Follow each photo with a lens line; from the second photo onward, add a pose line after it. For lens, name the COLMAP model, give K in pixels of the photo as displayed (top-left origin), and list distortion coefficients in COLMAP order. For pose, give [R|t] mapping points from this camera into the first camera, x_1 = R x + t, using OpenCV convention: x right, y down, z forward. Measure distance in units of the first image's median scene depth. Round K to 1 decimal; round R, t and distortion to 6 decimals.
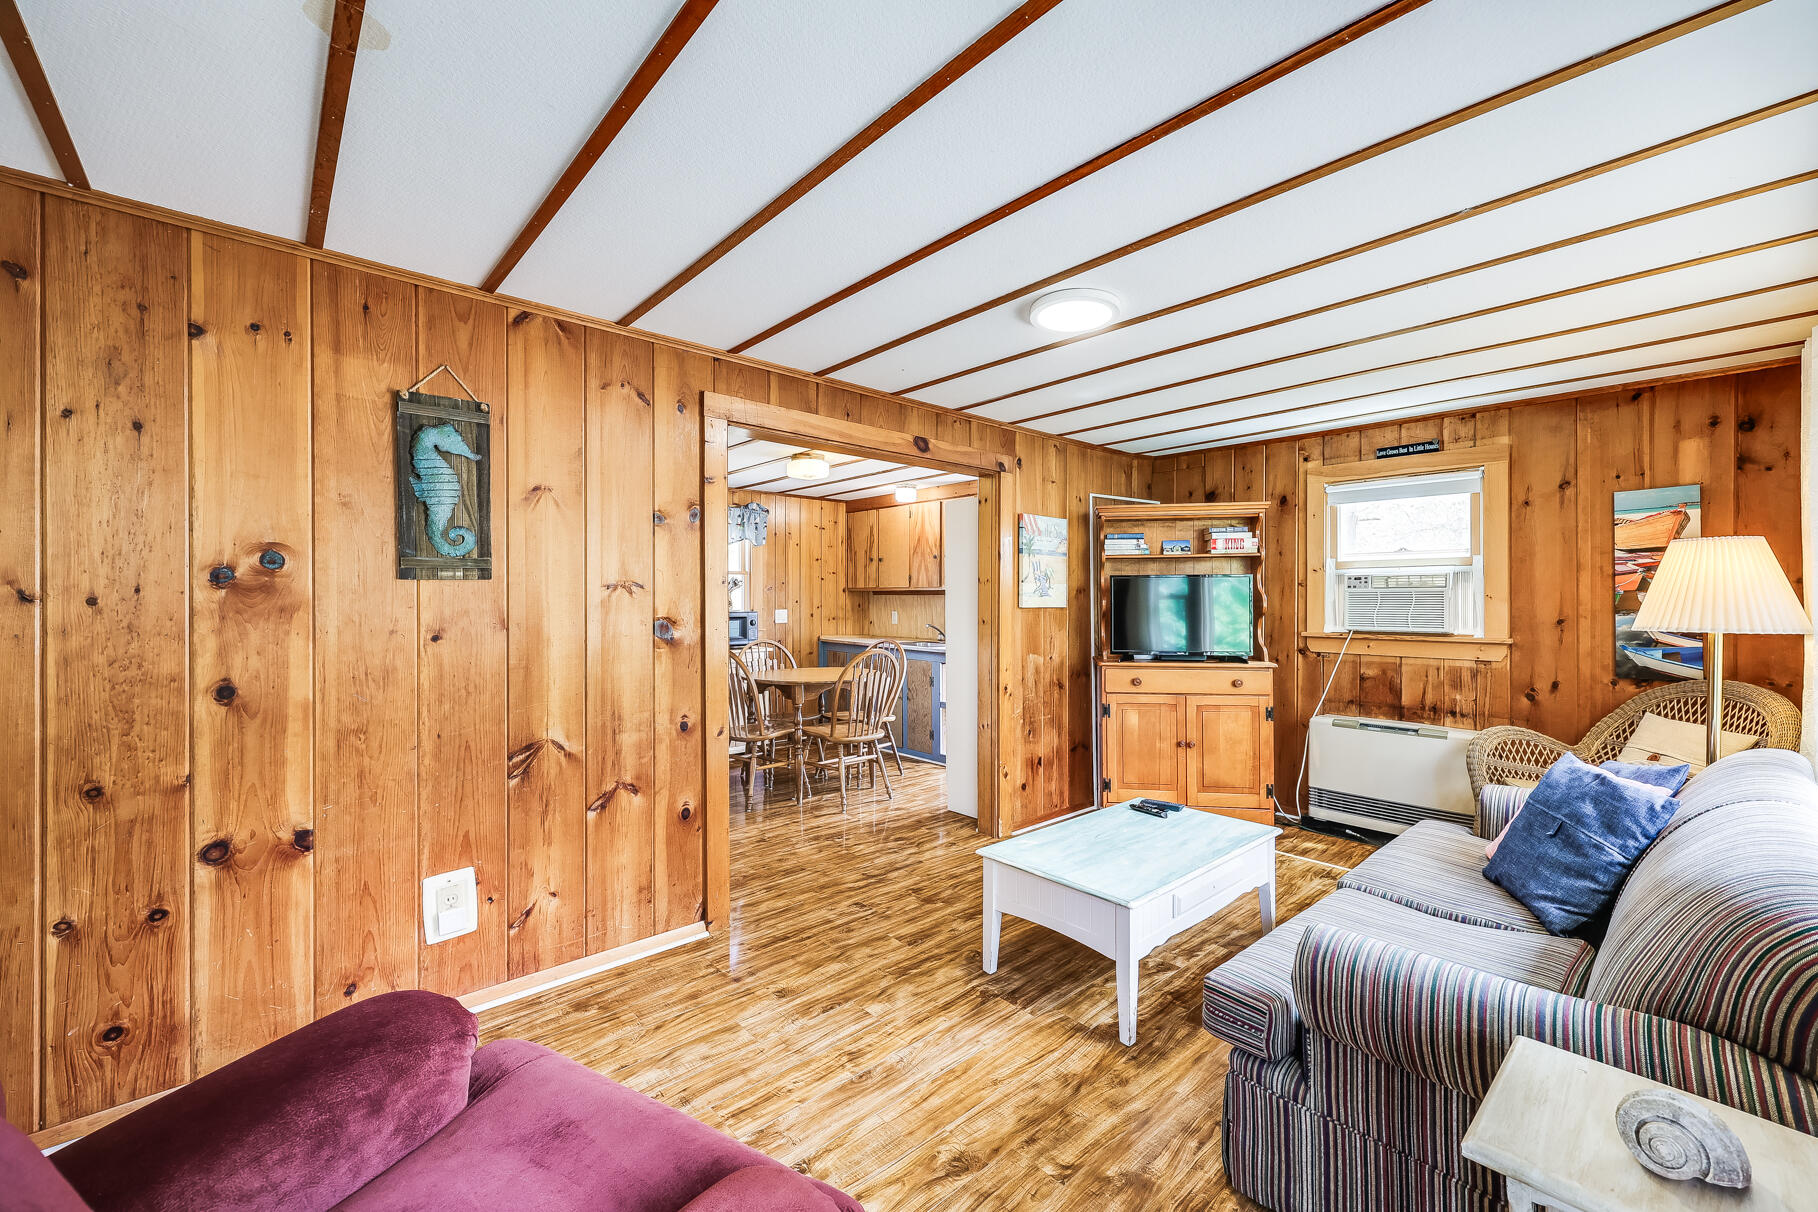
lens RADIAL K [[723.8, 0, 915.9], [0, 723.8, 600.4], [0, 0, 1]] dist [0.001252, 0.000030]
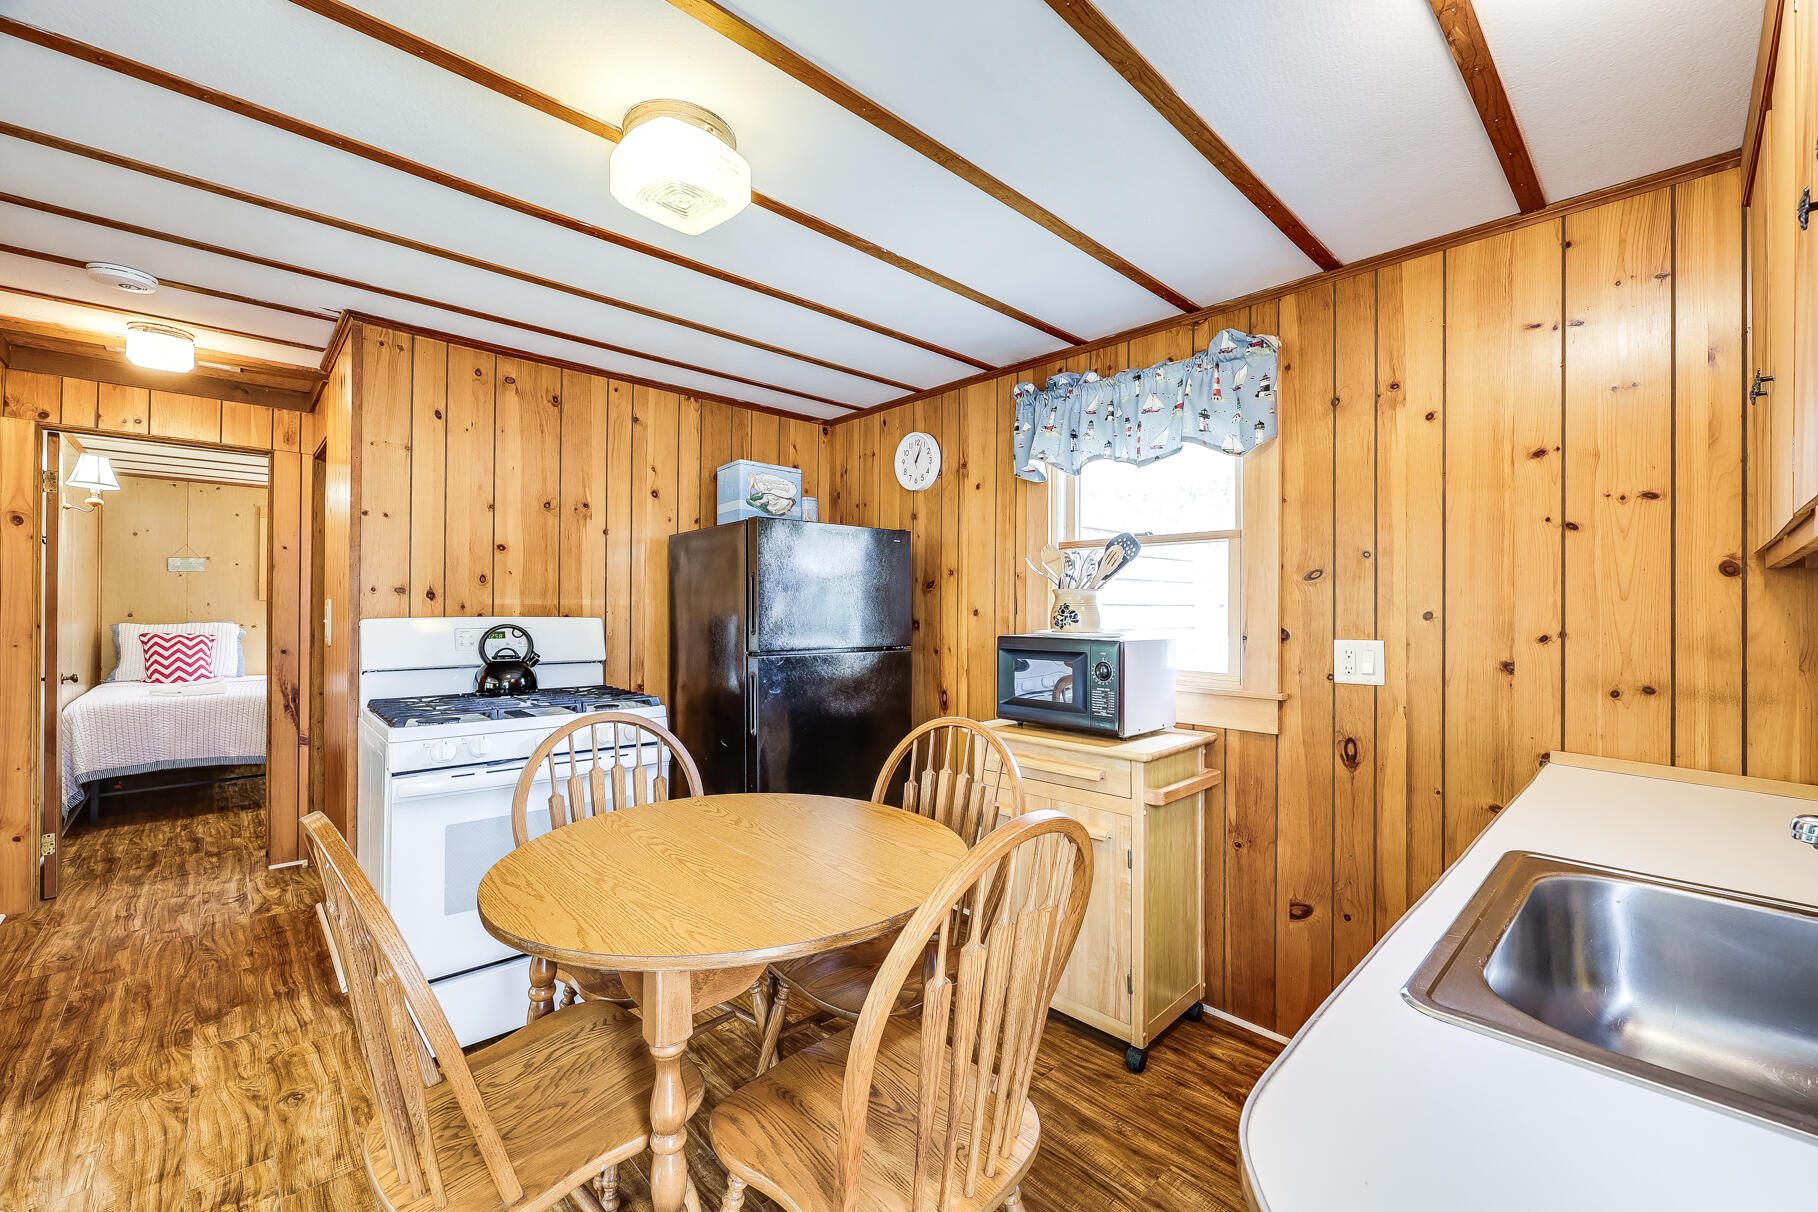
lens RADIAL K [[737.2, 0, 914.0], [0, 737.2, 604.6], [0, 0, 1]] dist [0.003068, 0.000073]
pose [[0.028335, -0.005184, -0.999585, 0.233220], [-0.007591, 0.999957, -0.005401, 0.001289], [0.999570, 0.007741, 0.028295, 1.526841]]
